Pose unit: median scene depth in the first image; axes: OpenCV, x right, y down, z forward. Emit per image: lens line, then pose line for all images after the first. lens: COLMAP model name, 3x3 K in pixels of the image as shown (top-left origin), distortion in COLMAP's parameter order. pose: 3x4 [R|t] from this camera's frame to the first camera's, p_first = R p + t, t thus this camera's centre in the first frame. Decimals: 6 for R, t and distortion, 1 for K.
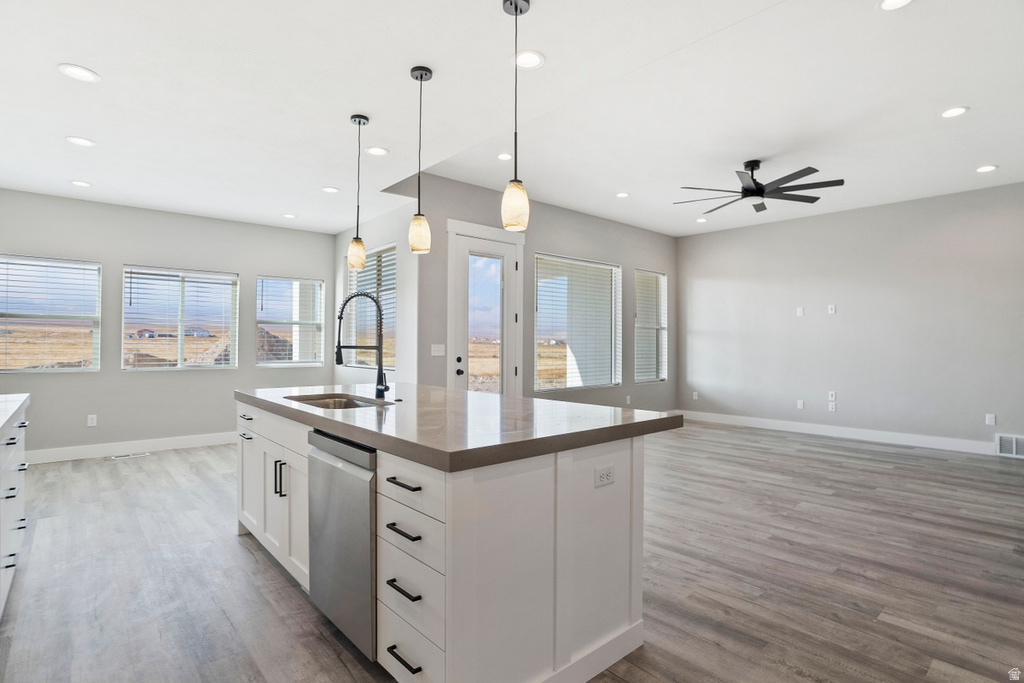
lens RADIAL K [[515.5, 0, 512.0], [0, 515.5, 341.5], [0, 0, 1]] dist [-0.053439, 0.025323]
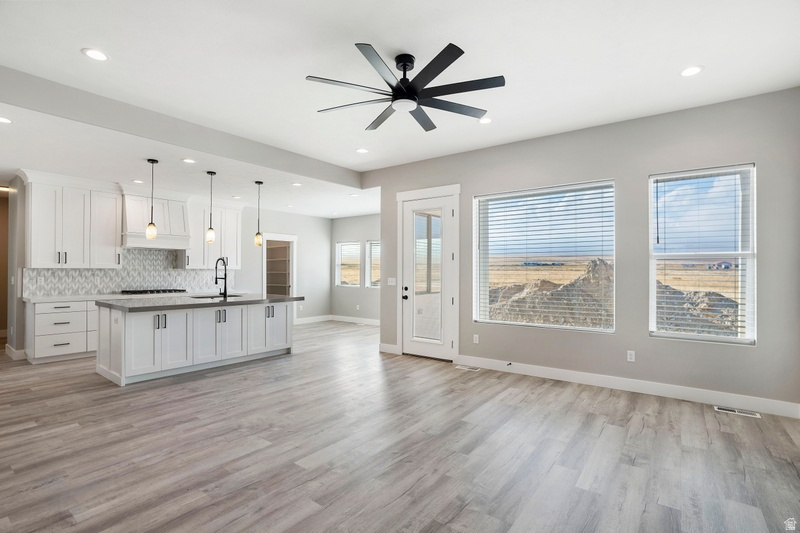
lens RADIAL K [[384.6, 0, 400.0], [0, 384.6, 266.5], [0, 0, 1]] dist [-0.067809, 0.026420]
pose [[0.196838, -0.013847, -0.980338, 1.693949], [0.000632, 0.999902, -0.013997, -0.019157], [0.980436, 0.002135, 0.196827, 1.384058]]
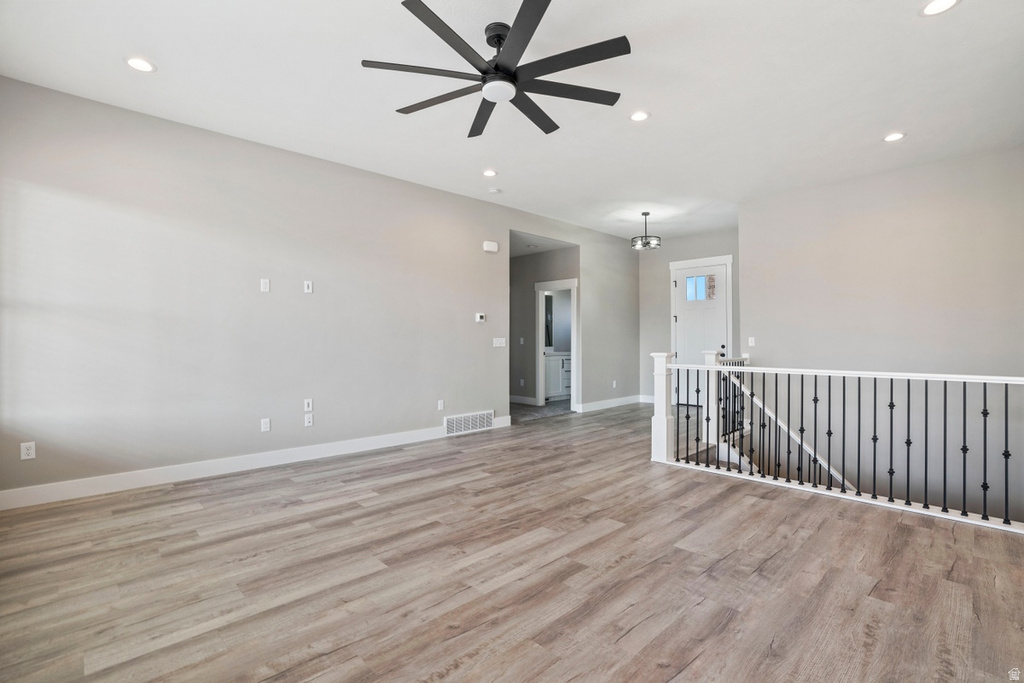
lens RADIAL K [[473.2, 0, 511.3], [0, 473.2, 335.2], [0, 0, 1]] dist [-0.069301, 0.022925]
pose [[-0.036618, 0.006510, 0.999308, -0.114151], [-0.004299, 0.999969, -0.006672, 0.020862], [-0.999320, -0.004540, -0.036589, 1.590213]]
